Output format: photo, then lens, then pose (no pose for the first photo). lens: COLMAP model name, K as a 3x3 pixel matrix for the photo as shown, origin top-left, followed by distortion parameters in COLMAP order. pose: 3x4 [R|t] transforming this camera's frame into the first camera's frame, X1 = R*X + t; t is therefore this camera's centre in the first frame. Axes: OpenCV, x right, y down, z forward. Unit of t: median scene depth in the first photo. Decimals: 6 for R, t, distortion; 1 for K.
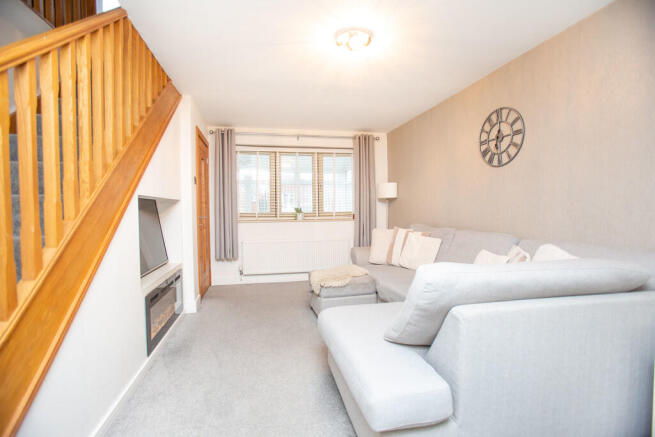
lens RADIAL K [[299.1, 0, 327.5], [0, 299.1, 218.5], [0, 0, 1]] dist [-0.037526, 0.000340]
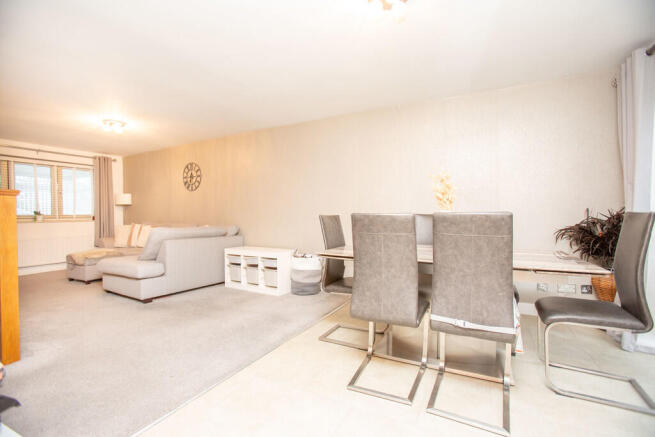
lens RADIAL K [[299.1, 0, 327.5], [0, 299.1, 218.5], [0, 0, 1]] dist [-0.037526, 0.000340]
pose [[0.659373, -0.009099, 0.751761, -0.207514], [0.027816, 0.999537, -0.012300, 0.041432], [-0.751301, 0.029021, 0.659321, -0.628537]]
